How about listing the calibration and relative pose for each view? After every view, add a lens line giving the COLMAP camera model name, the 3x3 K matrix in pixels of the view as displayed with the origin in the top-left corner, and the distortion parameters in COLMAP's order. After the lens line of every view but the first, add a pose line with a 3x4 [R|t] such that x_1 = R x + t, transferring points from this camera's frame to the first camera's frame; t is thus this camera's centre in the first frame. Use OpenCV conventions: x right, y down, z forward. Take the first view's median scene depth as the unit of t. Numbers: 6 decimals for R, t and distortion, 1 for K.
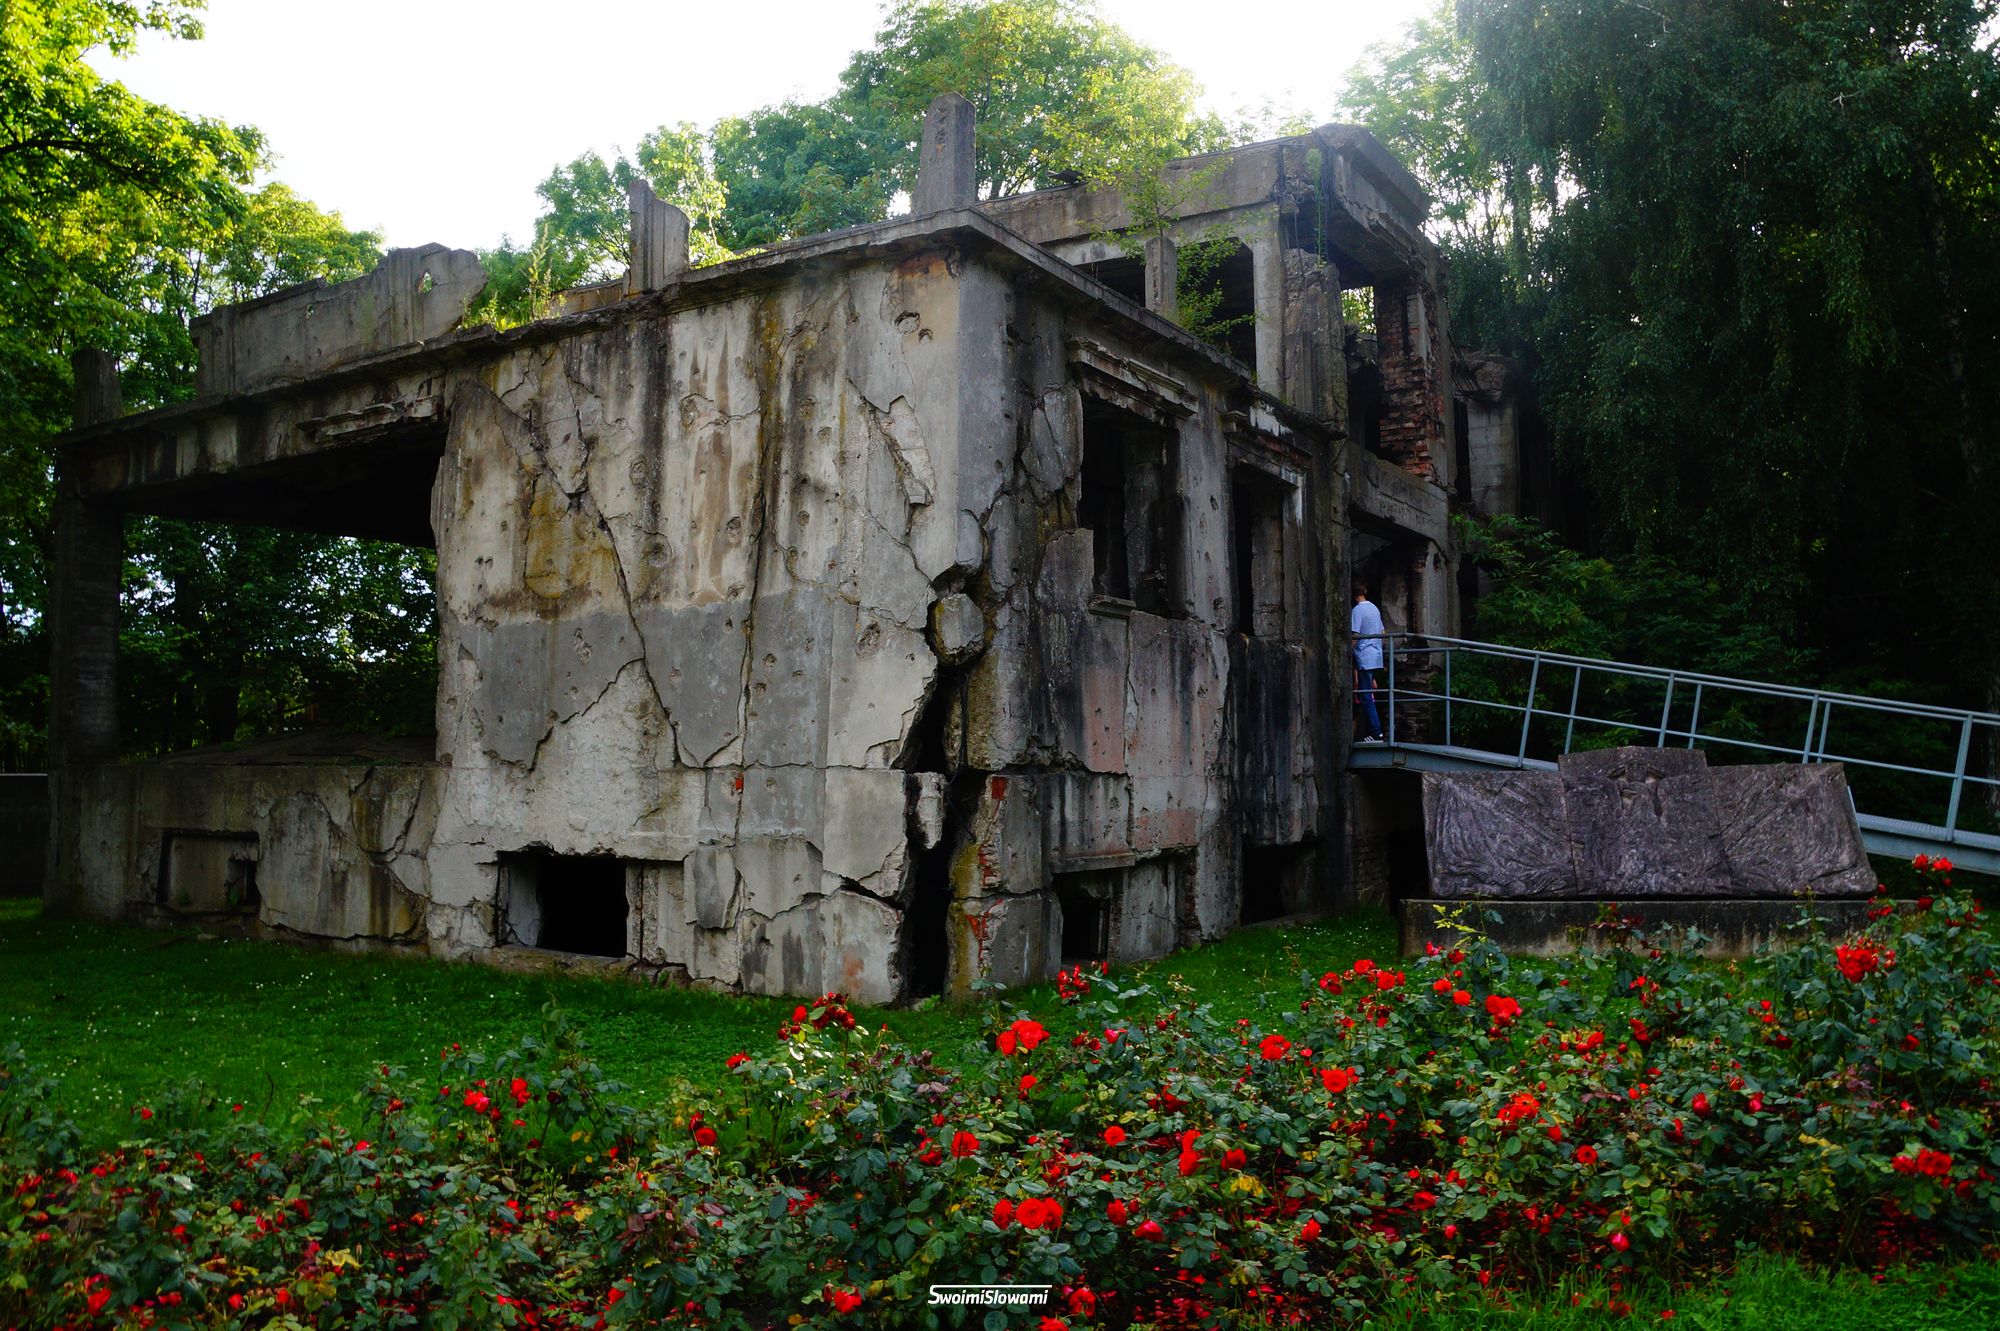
lens RADIAL K [[1565.8, 0, 1000.0], [0, 1565.8, 665.5], [0, 0, 1]] dist [-0.181966, 0.128995]
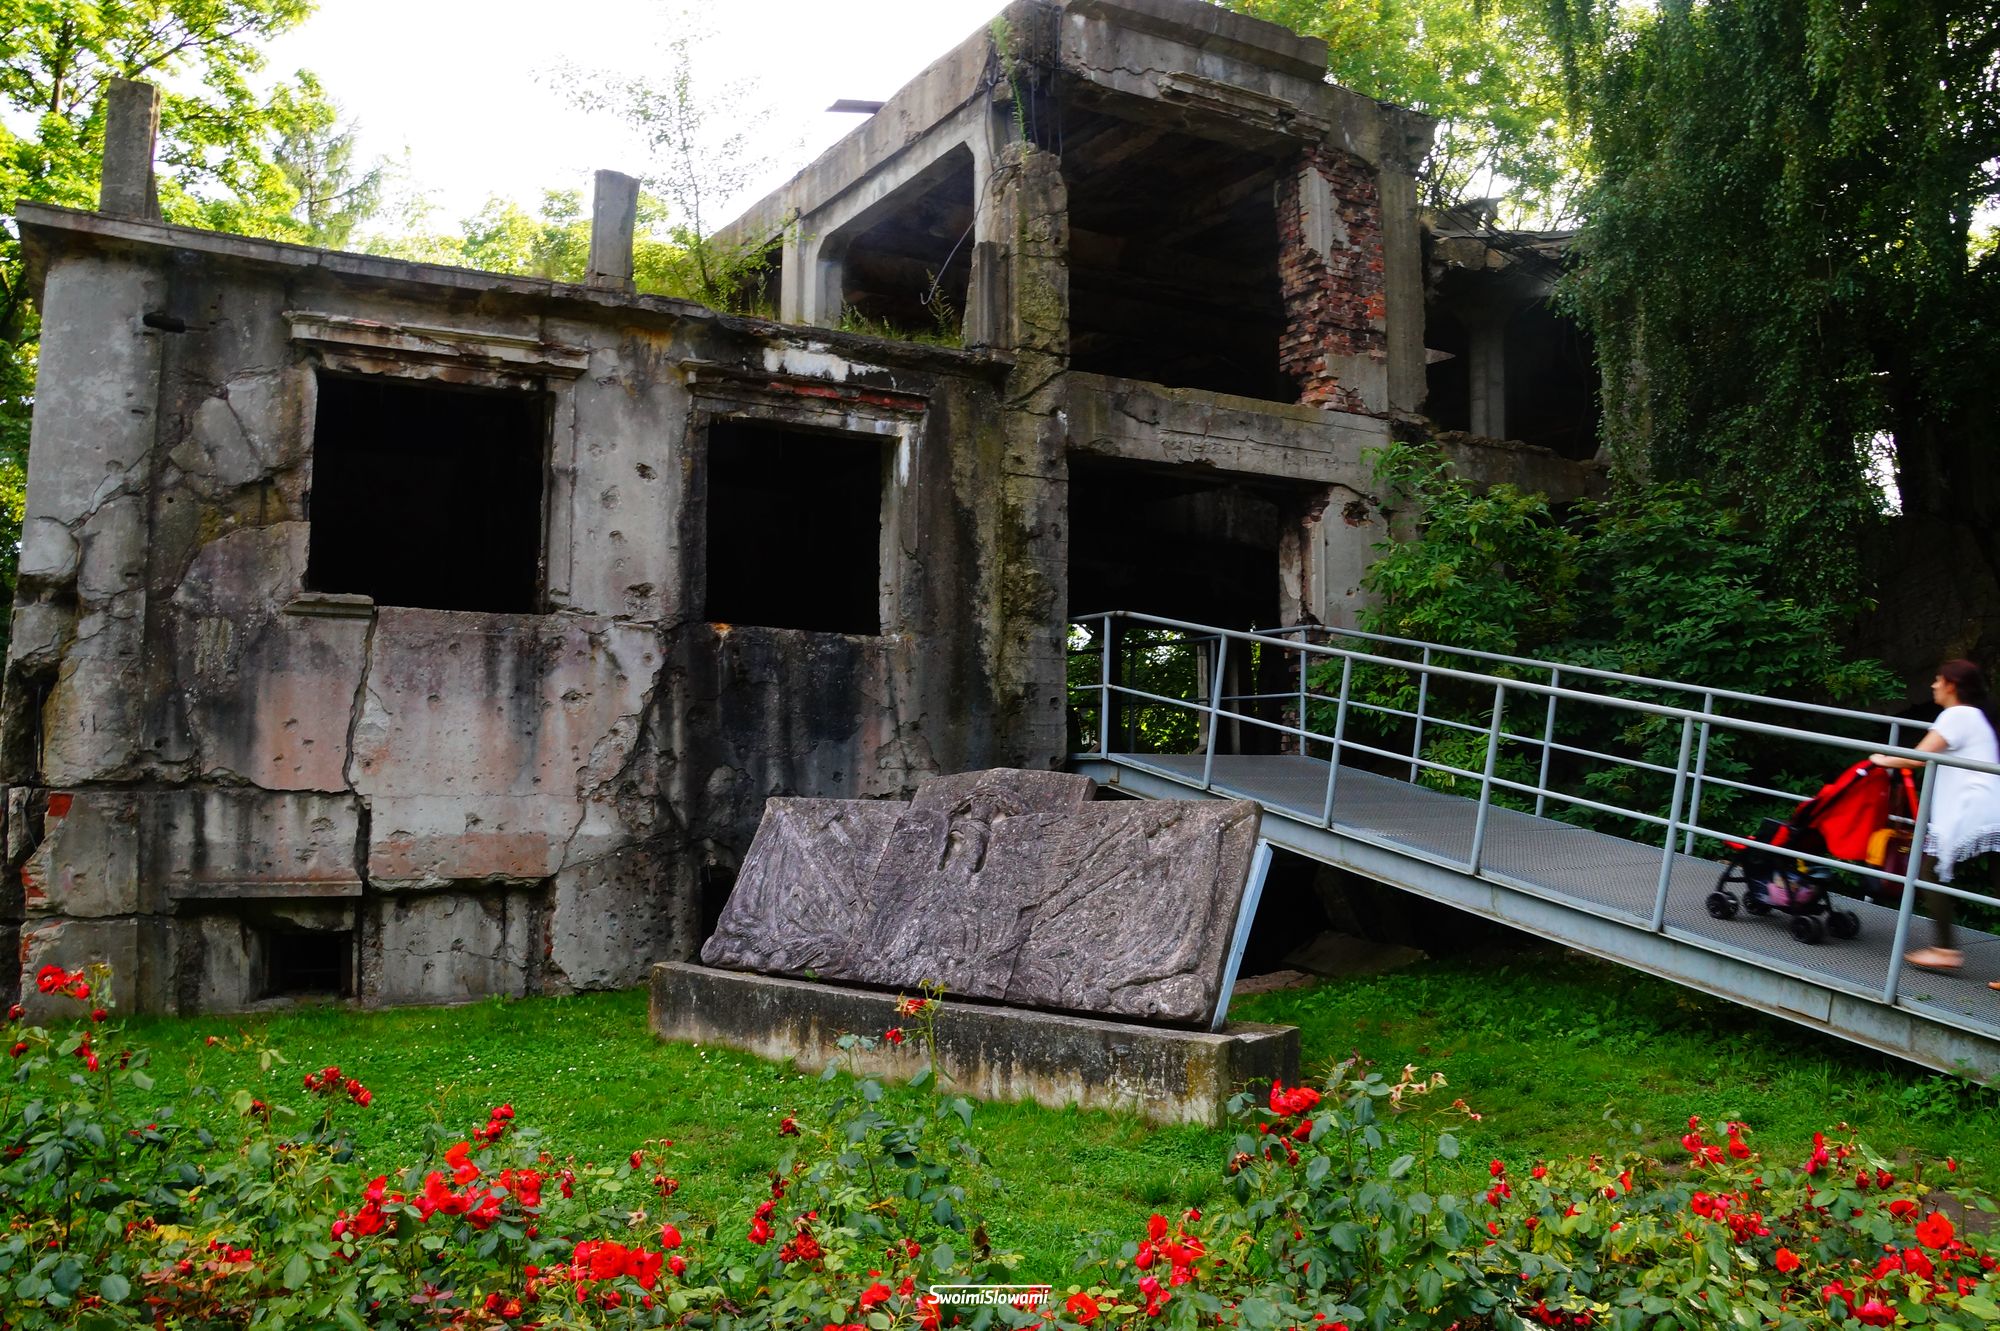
lens RADIAL K [[1565.8, 0, 1000.0], [0, 1565.8, 665.5], [0, 0, 1]] dist [-0.181966, 0.128995]
pose [[0.884482, -0.022889, -0.466013, 0.865370], [0.025417, 0.999677, -0.000861, 0.007802], [0.465882, -0.011083, 0.884777, 0.432276]]
